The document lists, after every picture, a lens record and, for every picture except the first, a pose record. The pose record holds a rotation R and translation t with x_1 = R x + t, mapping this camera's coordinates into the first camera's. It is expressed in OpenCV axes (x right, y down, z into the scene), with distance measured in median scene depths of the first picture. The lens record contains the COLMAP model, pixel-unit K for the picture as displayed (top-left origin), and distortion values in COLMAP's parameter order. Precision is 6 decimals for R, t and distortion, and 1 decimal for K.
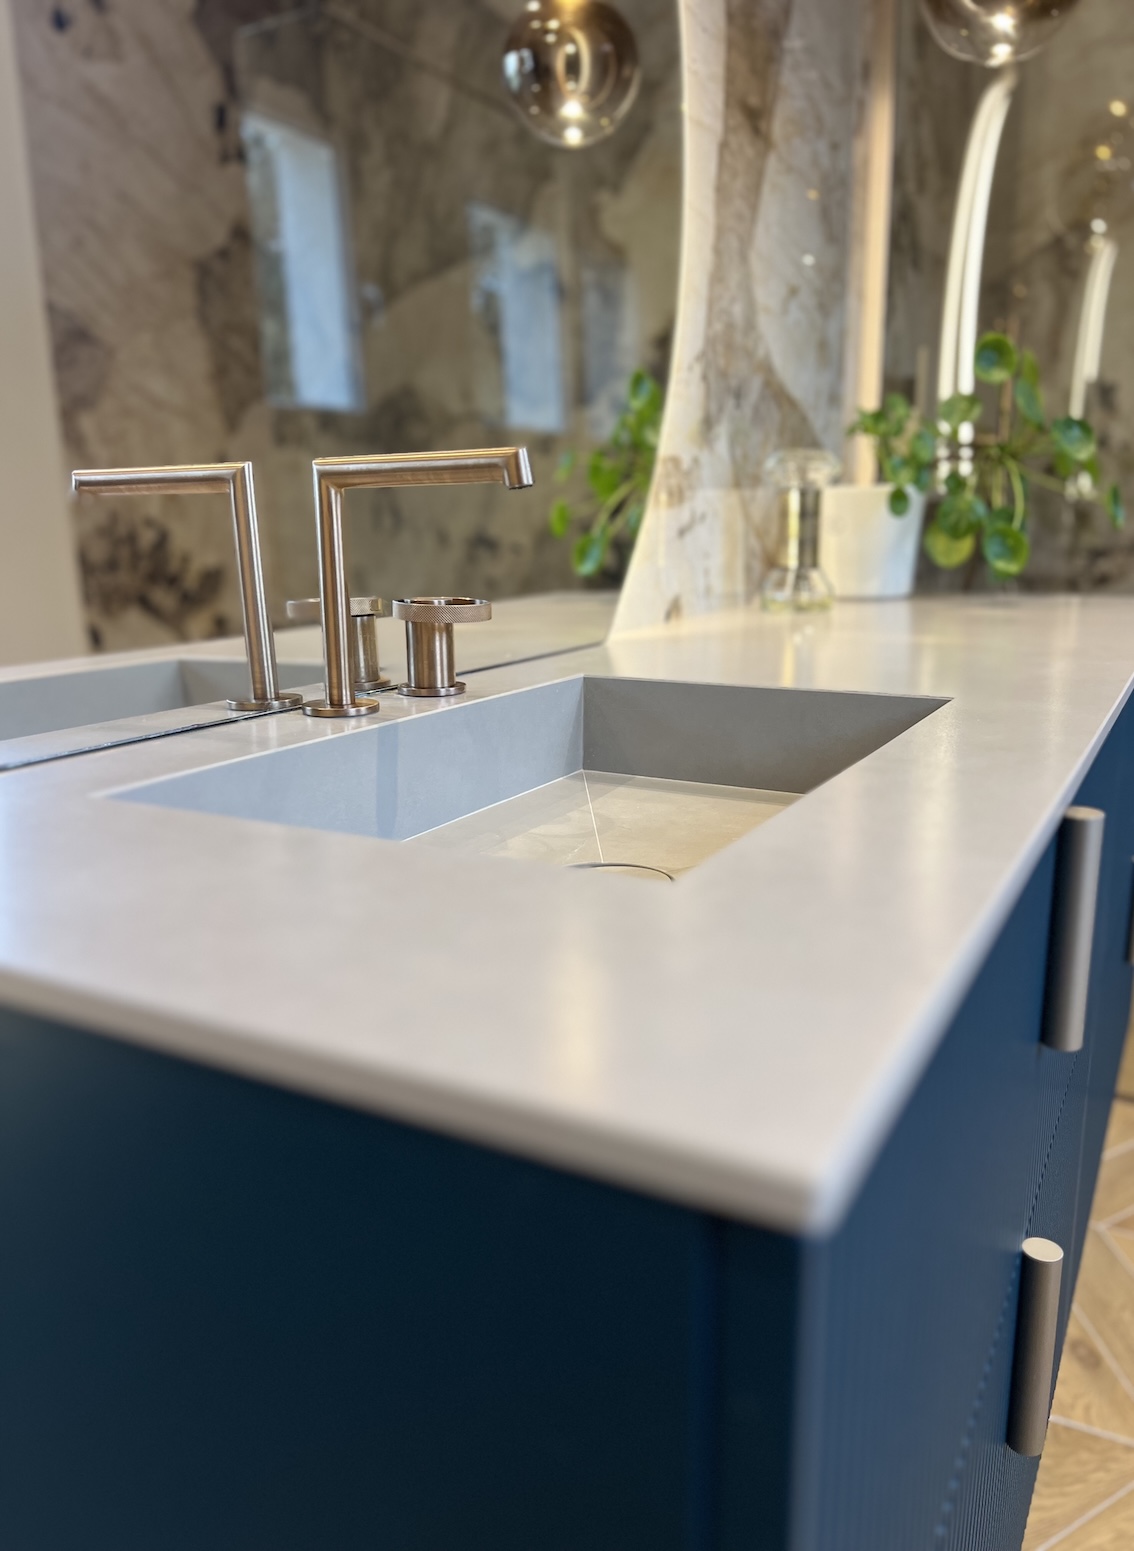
lens RADIAL K [[1180.3, 0, 569.2], [0, 1180.3, 778.1], [0, 0, 1]] dist [0.006372, 0.002409]
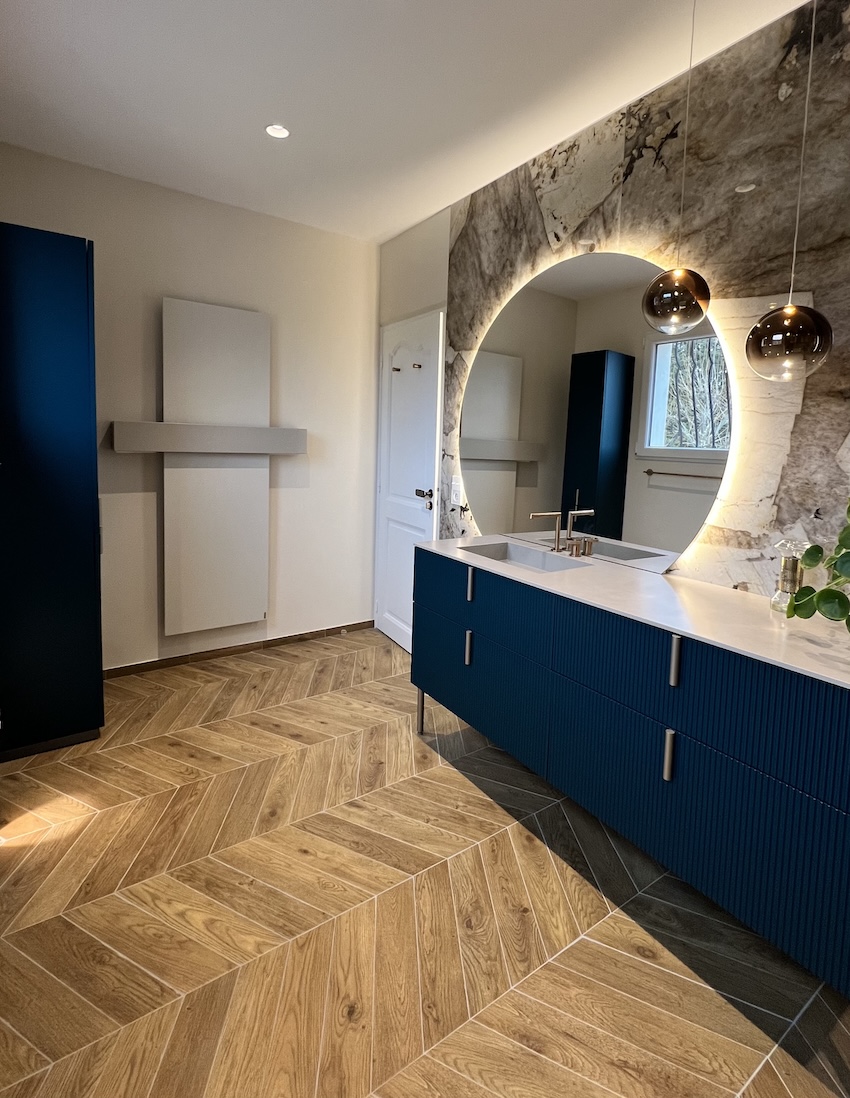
lens RADIAL K [[542.4, 0, 437.6], [0, 542.4, 484.4], [0, 0, 1]] dist [0.000224, 0.000275]
pose [[-0.441035, 0.070382, -0.894726, 1.290120], [-0.223691, 0.956839, 0.185532, -0.384920], [0.869167, 0.281968, -0.406256, 0.742530]]
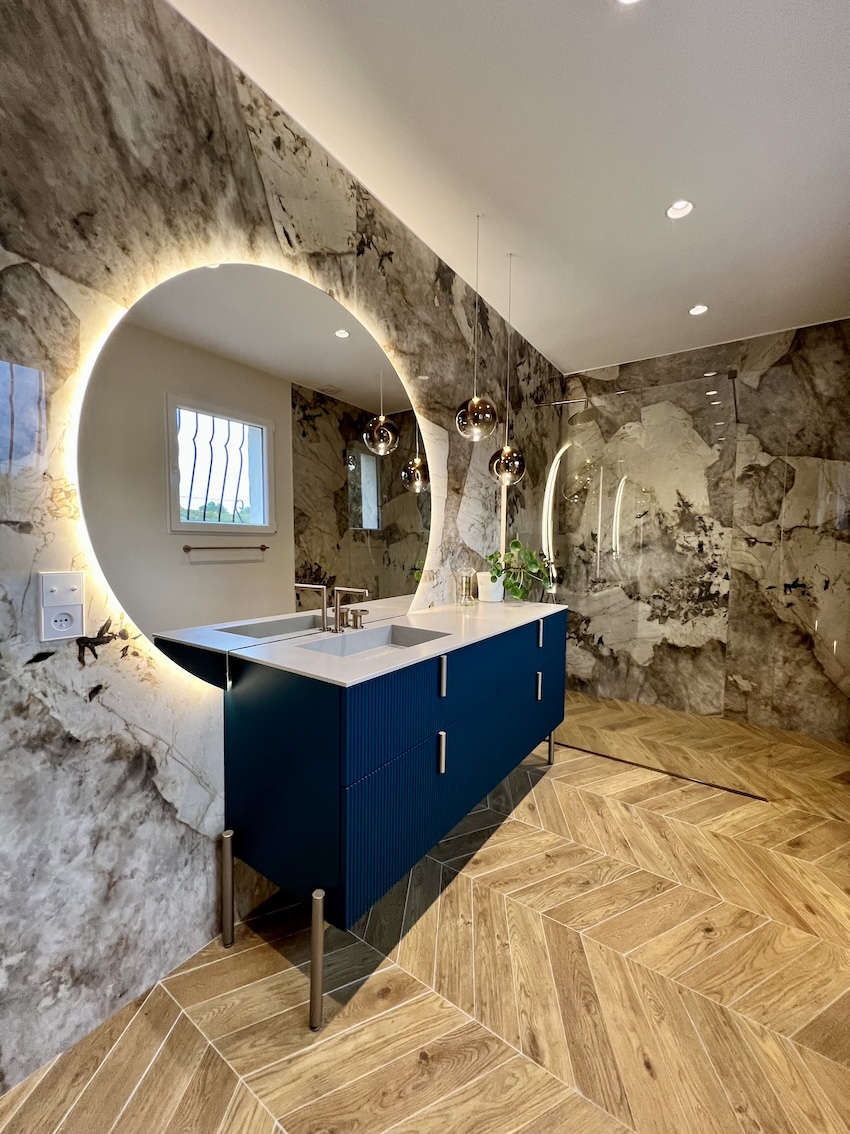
lens RADIAL K [[452.0, 0, 427.1], [0, 452.0, 565.3], [0, 0, 1]] dist [-0.000503, 0.000337]
pose [[0.994092, 0.030877, -0.104060, 0.209404], [-0.047732, 0.985371, -0.163600, -0.016970], [0.097486, 0.167600, 0.981023, -0.526365]]
